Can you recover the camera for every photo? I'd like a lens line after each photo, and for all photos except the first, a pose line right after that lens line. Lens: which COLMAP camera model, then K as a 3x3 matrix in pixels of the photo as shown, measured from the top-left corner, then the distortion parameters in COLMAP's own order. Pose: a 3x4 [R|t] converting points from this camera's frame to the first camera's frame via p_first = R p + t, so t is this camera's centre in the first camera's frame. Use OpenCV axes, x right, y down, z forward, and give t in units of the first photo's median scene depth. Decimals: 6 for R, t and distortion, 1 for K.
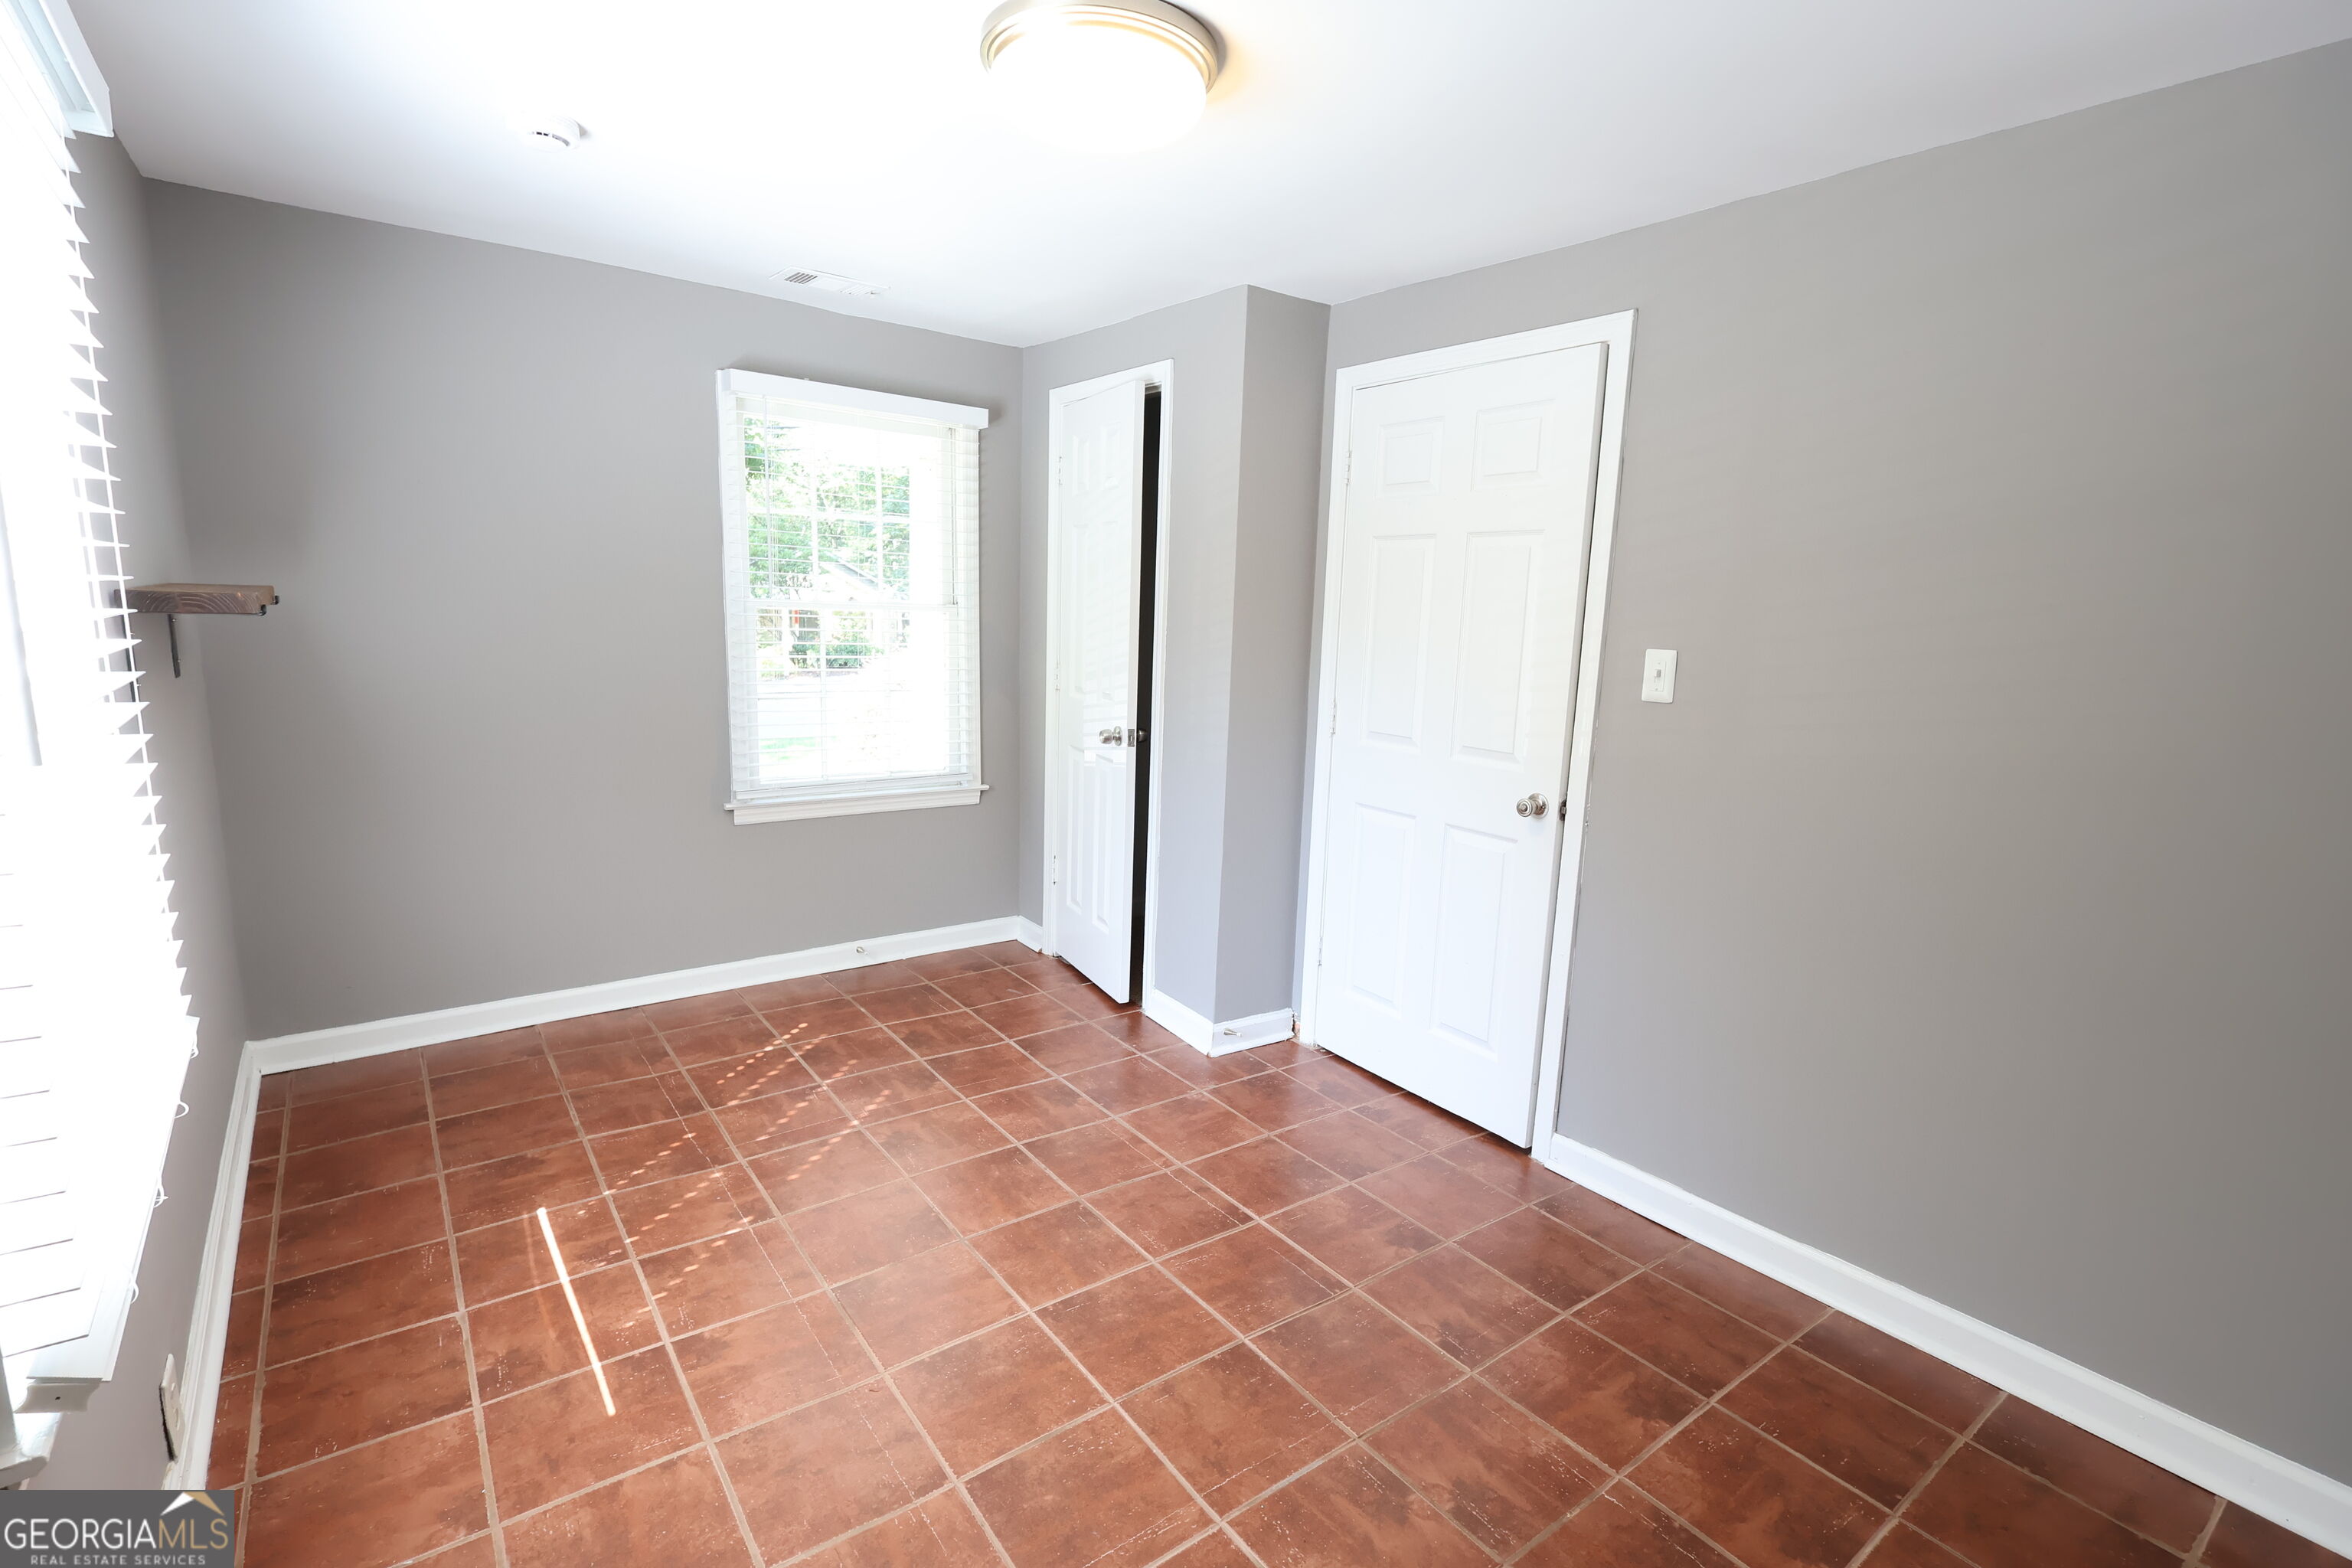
lens RADIAL K [[1079.7, 0, 1171.6], [0, 1079.7, 791.1], [0, 0, 1]] dist [-0.000234, 0.000144]
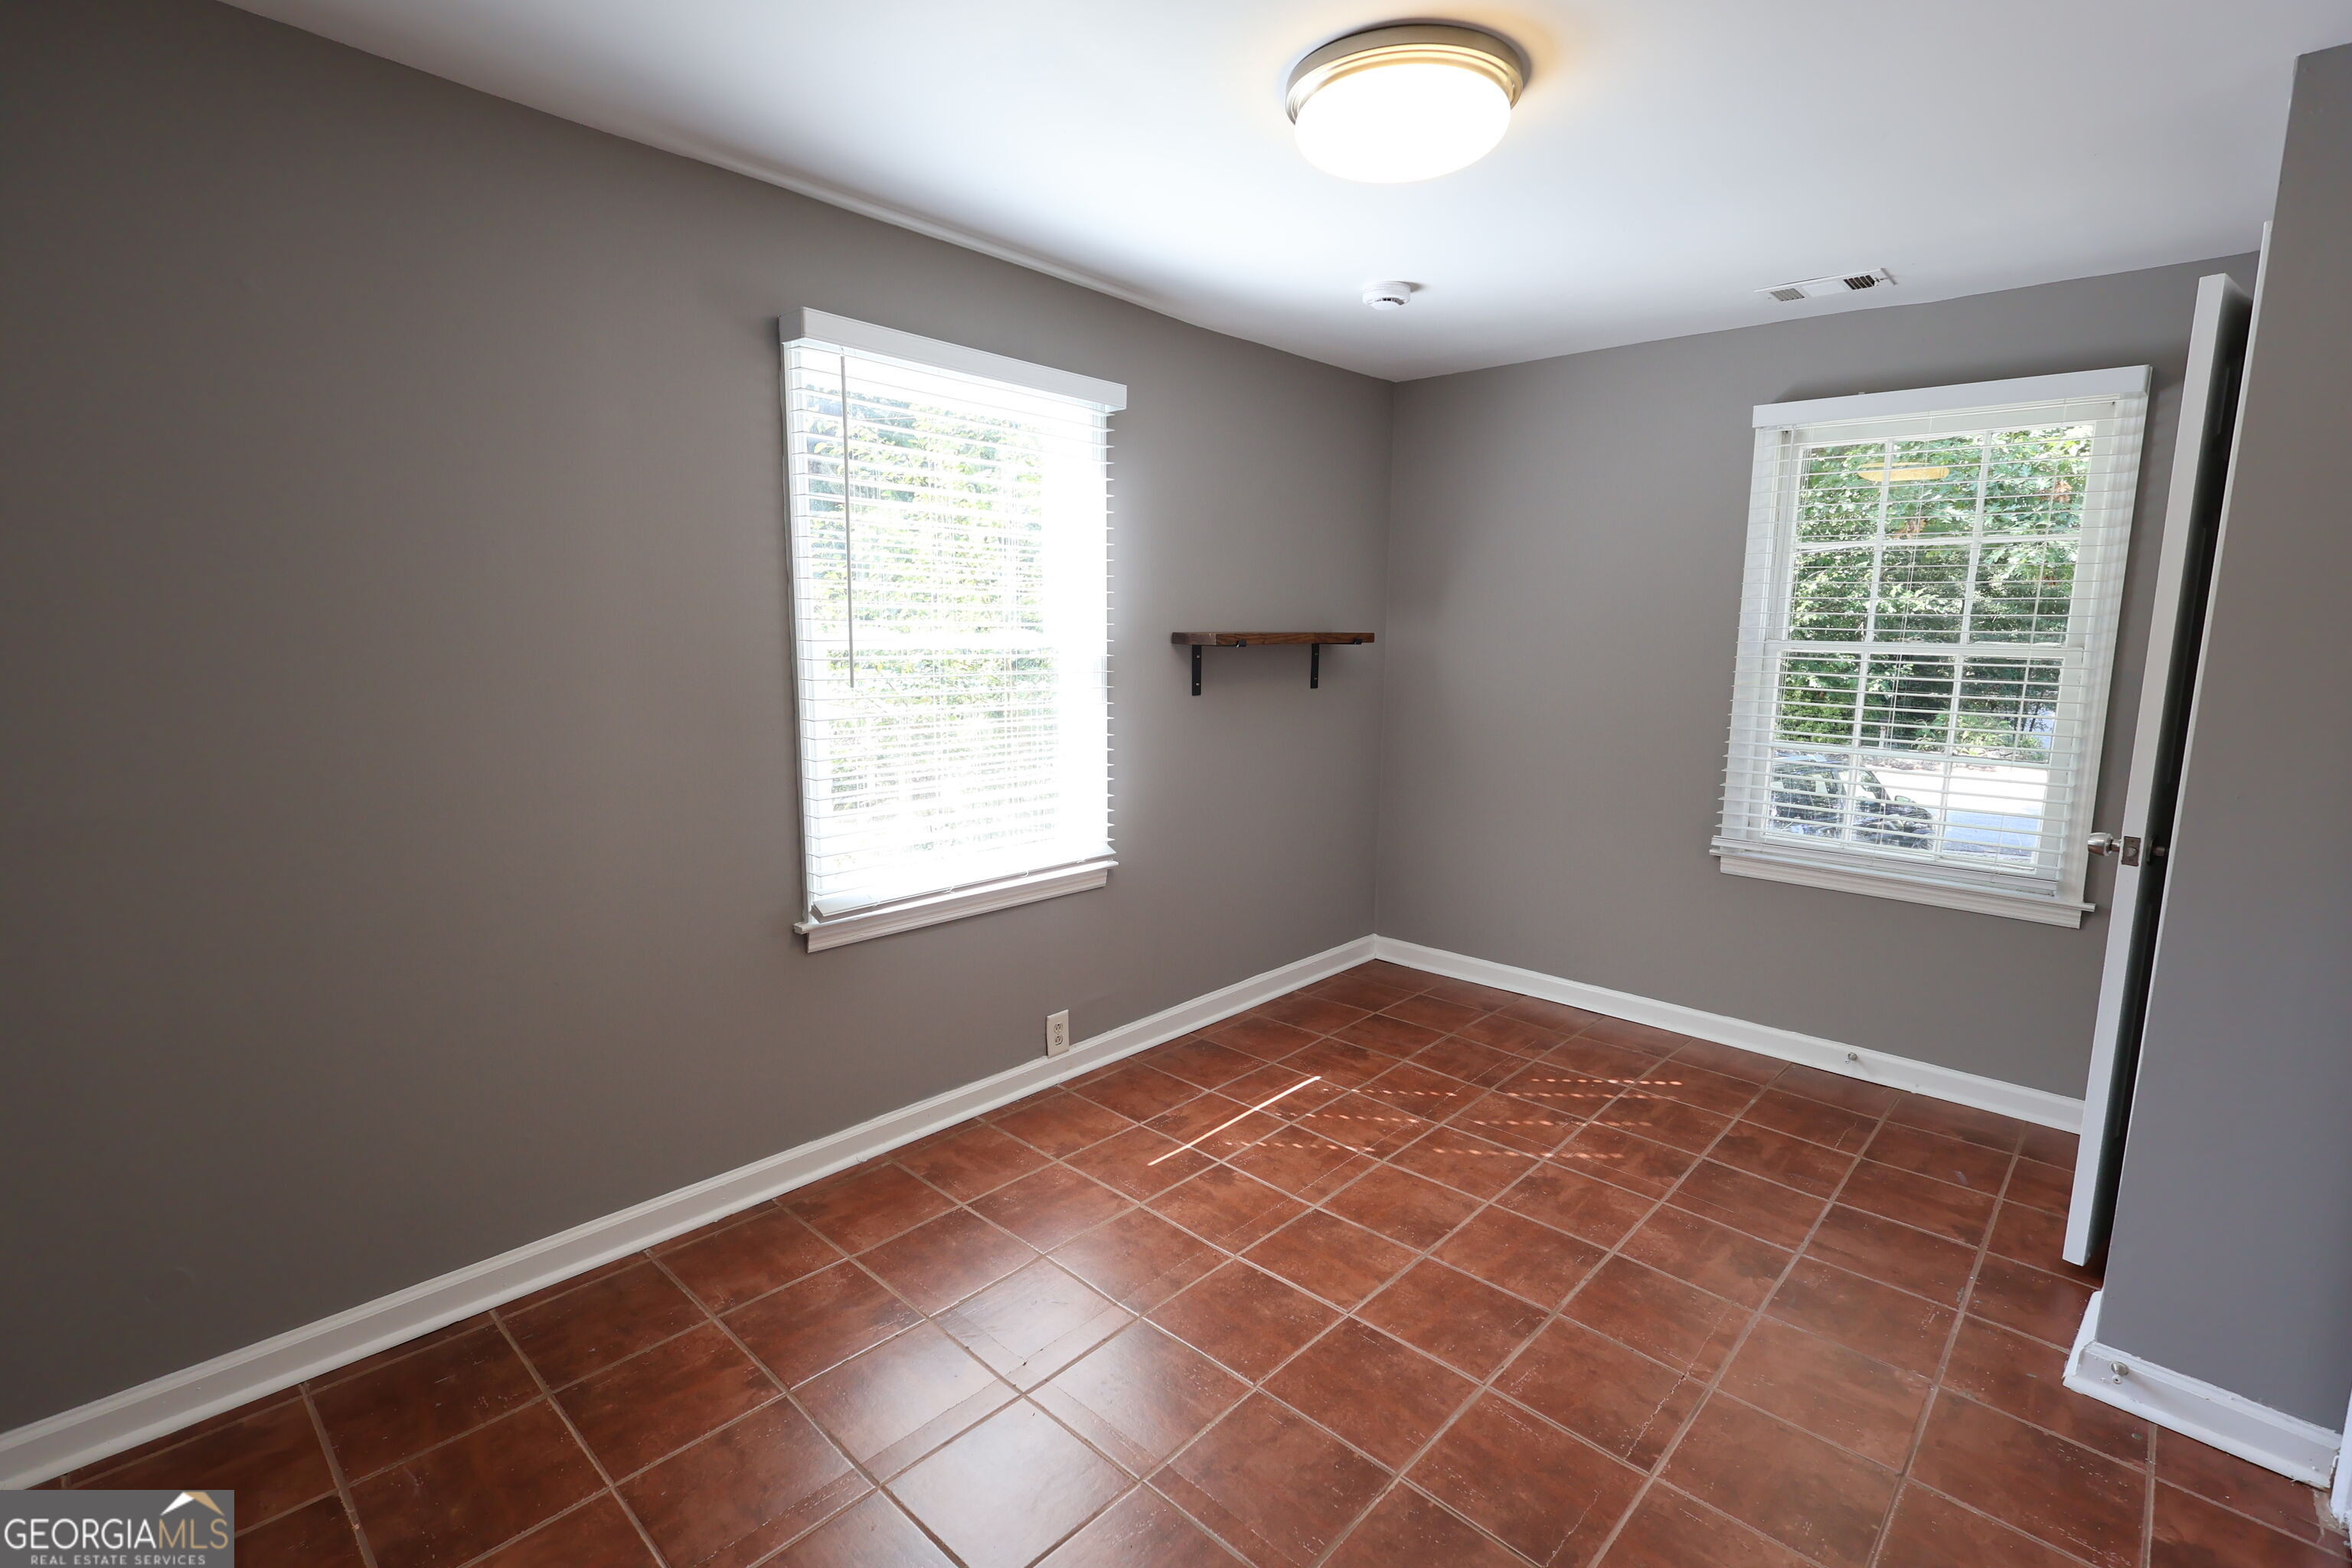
lens RADIAL K [[1079.7, 0, 1169.8], [0, 1079.7, 788.3], [0, 0, 1]] dist [-0.000234, 0.000144]
pose [[0.182017, 0.116988, -0.976311, 0.564148], [-0.176442, 0.980667, 0.084616, -0.047874], [0.967336, 0.156861, 0.199139, 0.397330]]
